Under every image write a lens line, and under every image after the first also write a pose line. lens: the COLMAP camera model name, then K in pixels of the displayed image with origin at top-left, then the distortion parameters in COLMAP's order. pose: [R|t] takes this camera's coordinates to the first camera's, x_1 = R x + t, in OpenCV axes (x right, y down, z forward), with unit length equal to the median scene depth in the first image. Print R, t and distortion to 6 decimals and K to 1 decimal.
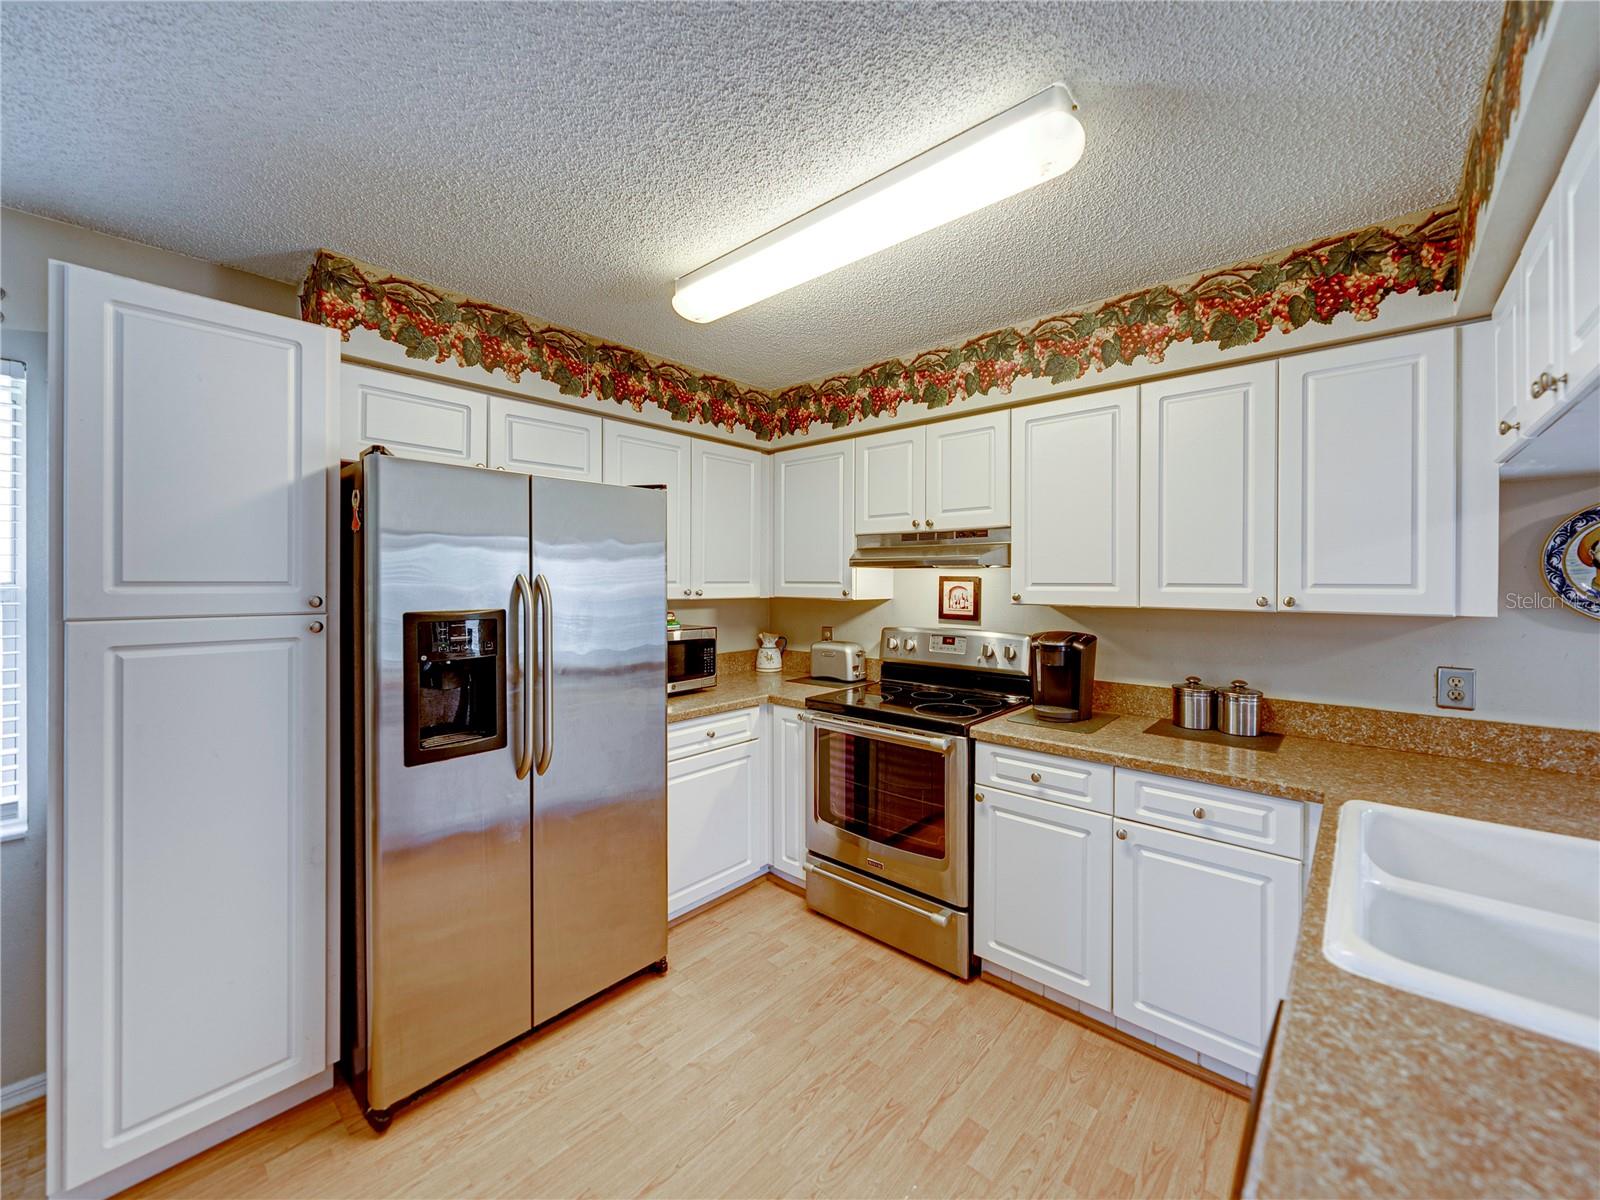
lens RADIAL K [[633.8, 0, 797.9], [0, 633.8, 583.7], [0, 0, 1]] dist [-0.005683, 0.001167]
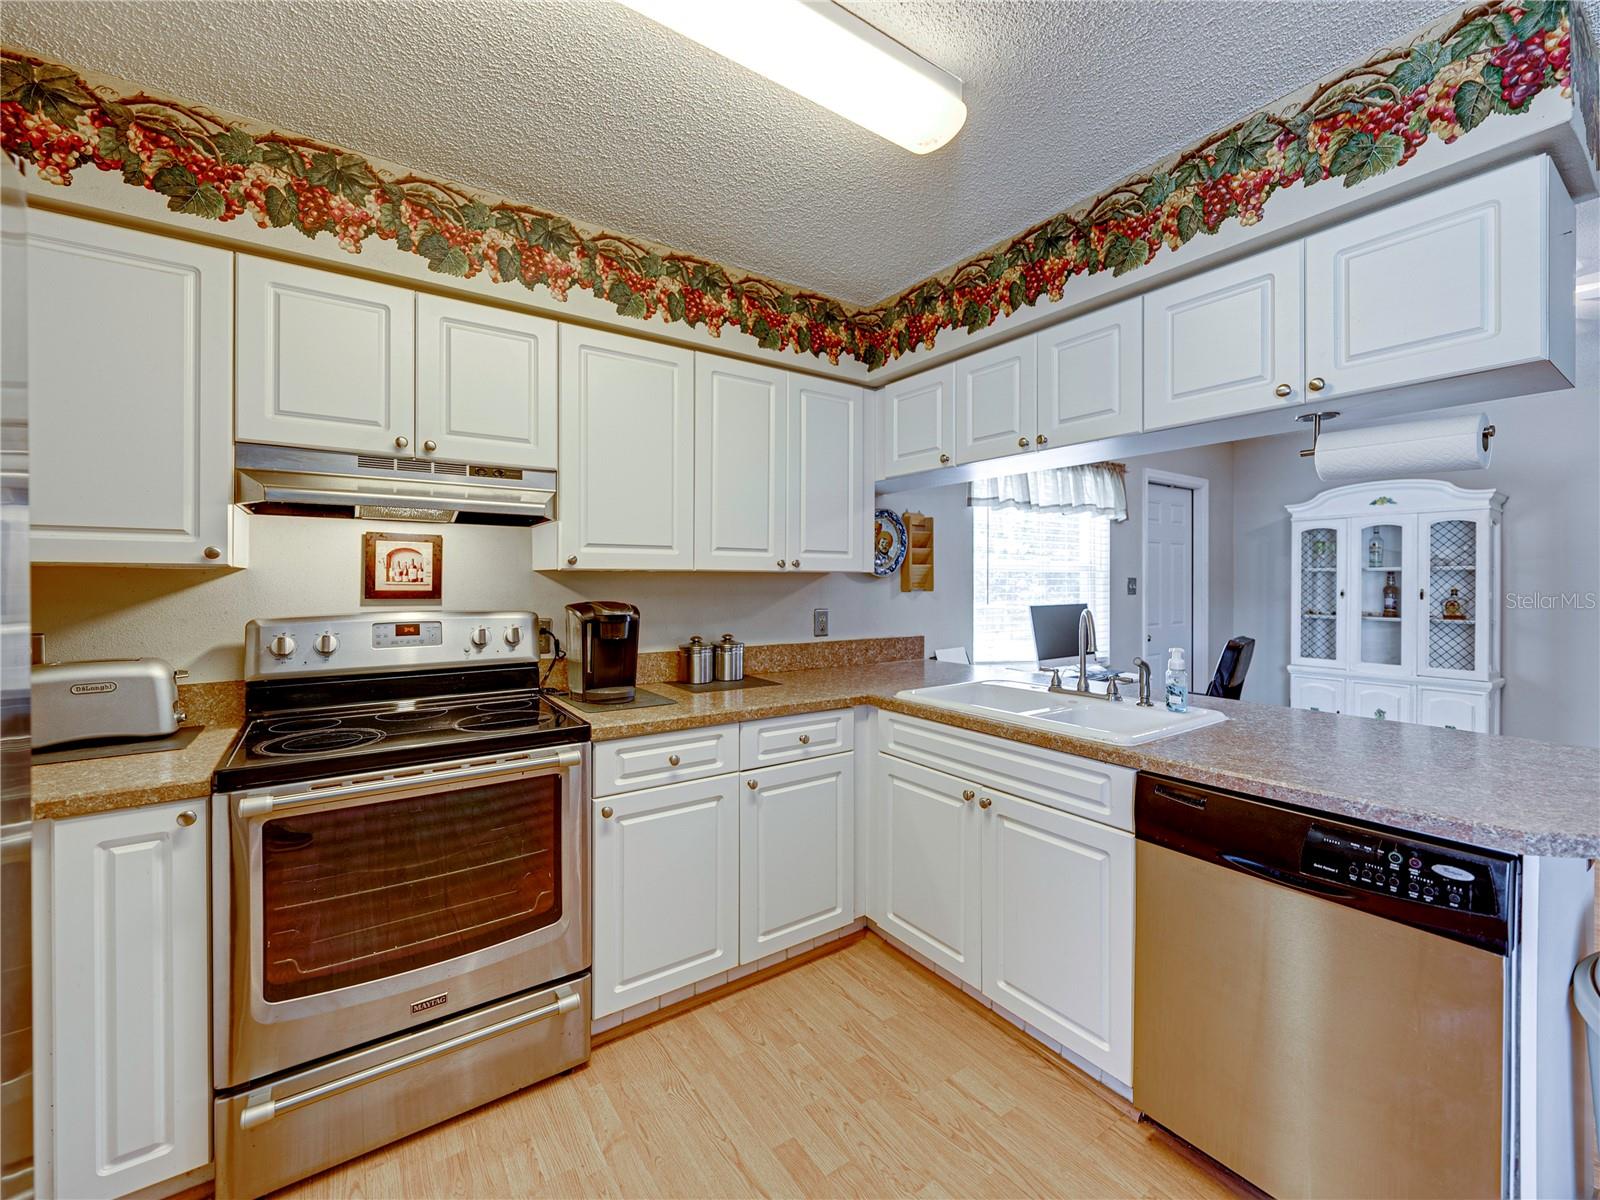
lens RADIAL K [[675.0, 0, 812.1], [0, 675.0, 584.3], [0, 0, 1]] dist [-0.002748, -0.001412]
pose [[0.204755, -0.009174, 0.978770, -0.428585], [0.004008, 0.999956, 0.008534, 0.045538], [-0.978805, 0.002176, 0.204783, 0.526517]]
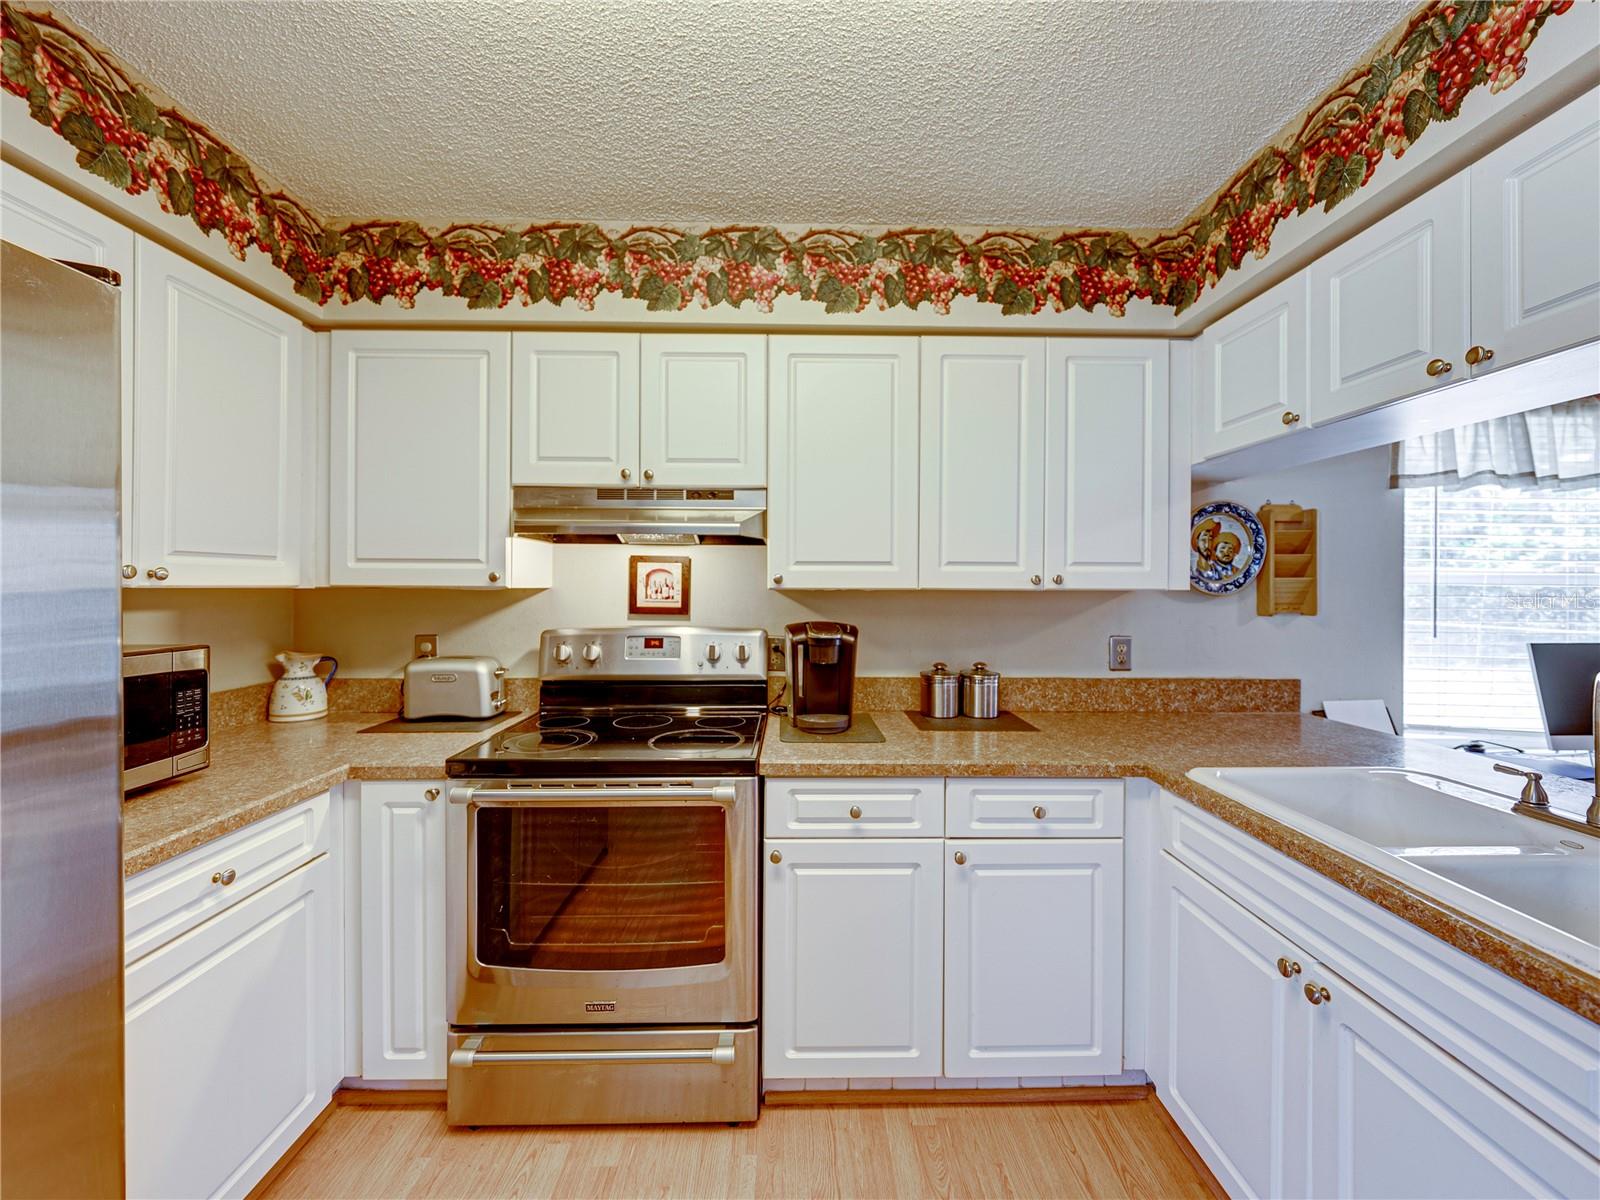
lens RADIAL K [[633.8, 0, 804.9], [0, 633.8, 588.3], [0, 0, 1]] dist [-0.005683, 0.001167]
pose [[0.724549, -0.002301, 0.689219, -0.162858], [0.001241, 0.999997, 0.002035, 0.030651], [-0.689222, -0.000619, 0.724550, 0.417965]]
